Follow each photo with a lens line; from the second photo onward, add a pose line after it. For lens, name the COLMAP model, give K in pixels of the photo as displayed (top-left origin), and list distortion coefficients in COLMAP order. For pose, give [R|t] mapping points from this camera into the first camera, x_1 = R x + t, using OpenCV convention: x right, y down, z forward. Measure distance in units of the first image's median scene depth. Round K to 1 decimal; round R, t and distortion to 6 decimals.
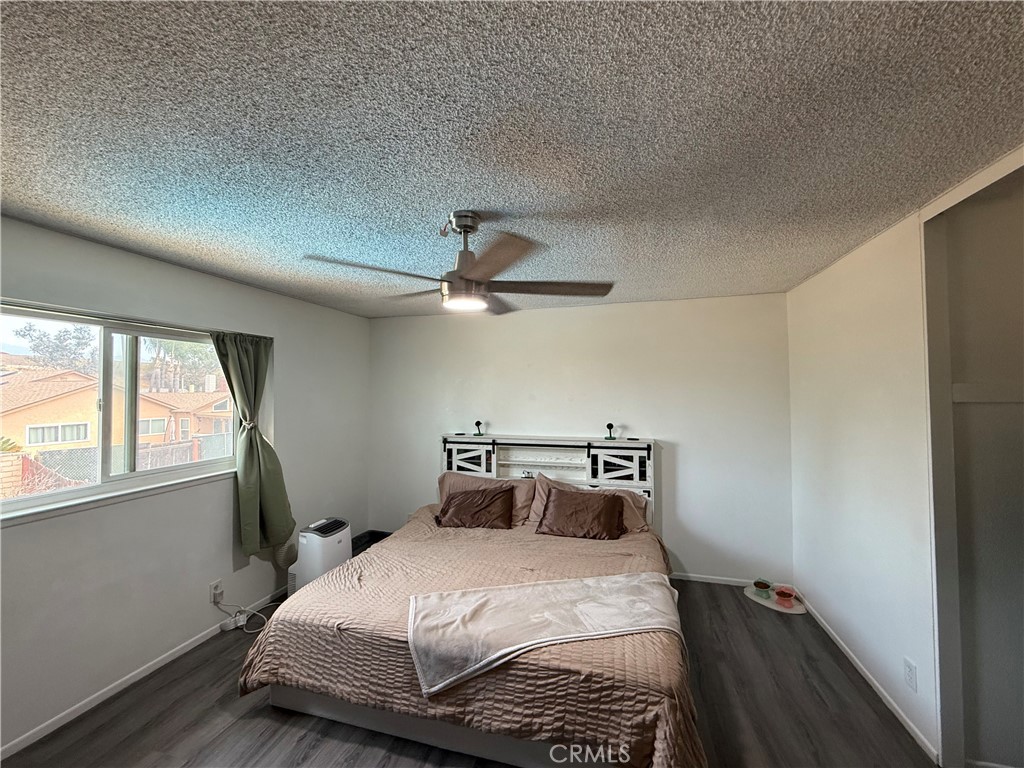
lens RADIAL K [[409.6, 0, 510.7], [0, 409.6, 382.1], [0, 0, 1]] dist [-0.000058, -0.000518]
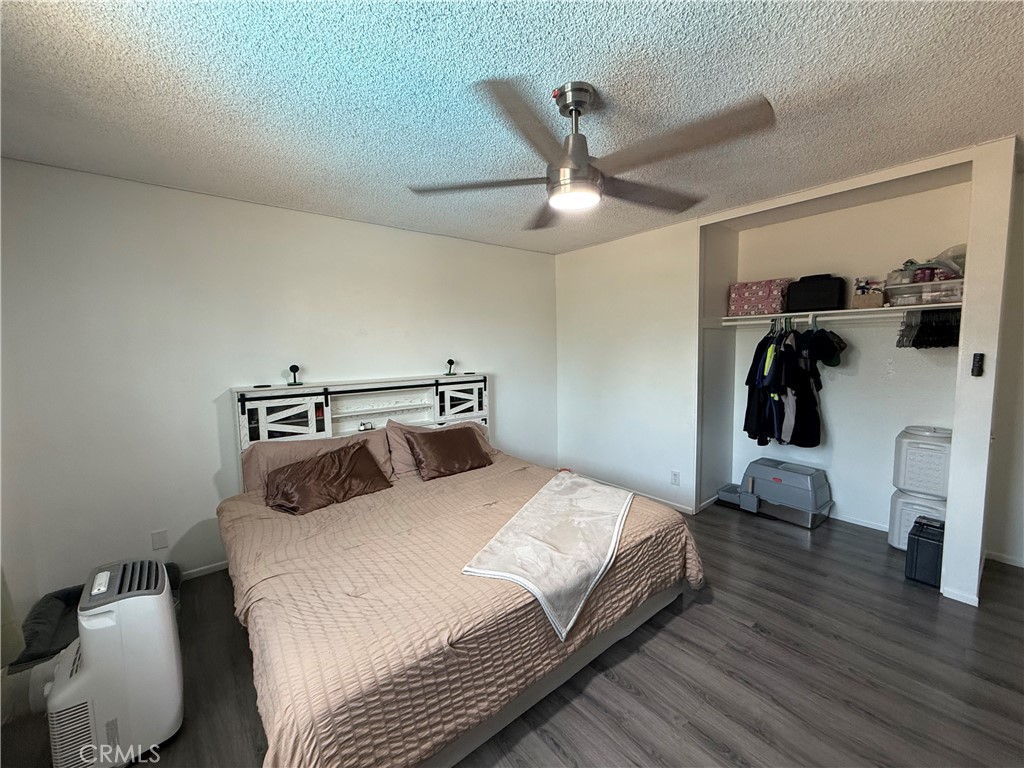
lens RADIAL K [[409.6, 0, 510.7], [0, 409.6, 382.1], [0, 0, 1]] dist [-0.000058, -0.000518]
pose [[0.576355, -0.077984, 0.813470, -0.502872], [-0.004676, 0.995105, 0.098710, 0.059157], [-0.817186, -0.060696, 0.573169, 0.318340]]
